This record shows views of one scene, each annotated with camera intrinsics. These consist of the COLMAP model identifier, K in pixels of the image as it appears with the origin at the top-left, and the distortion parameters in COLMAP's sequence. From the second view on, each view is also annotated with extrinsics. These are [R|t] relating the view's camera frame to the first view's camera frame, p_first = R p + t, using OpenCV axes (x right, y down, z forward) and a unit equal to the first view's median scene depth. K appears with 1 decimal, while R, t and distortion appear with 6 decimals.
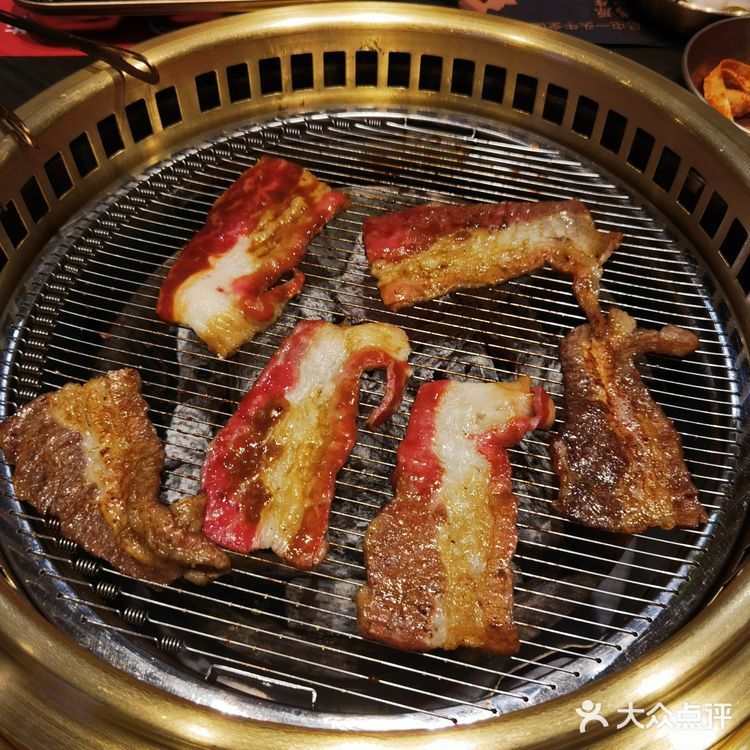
lens RADIAL K [[845.3, 0, 375.0], [0, 845.3, 375.0], [0, 0, 1]] dist [-0.076736, 0.215356]
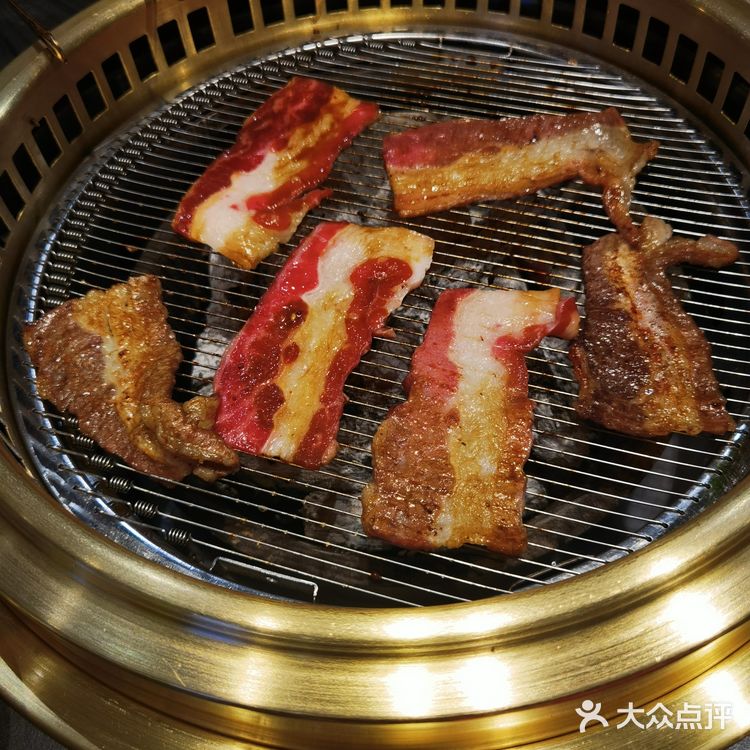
lens RADIAL K [[845.3, 0, 375.0], [0, 845.3, 375.0], [0, 0, 1]] dist [-0.076736, 0.215356]
pose [[0.995701, 0.011266, -0.091940, 0.066521], [-0.009545, 0.999771, 0.019135, 0.083751], [0.092134, -0.018175, 0.995581, 0.014667]]
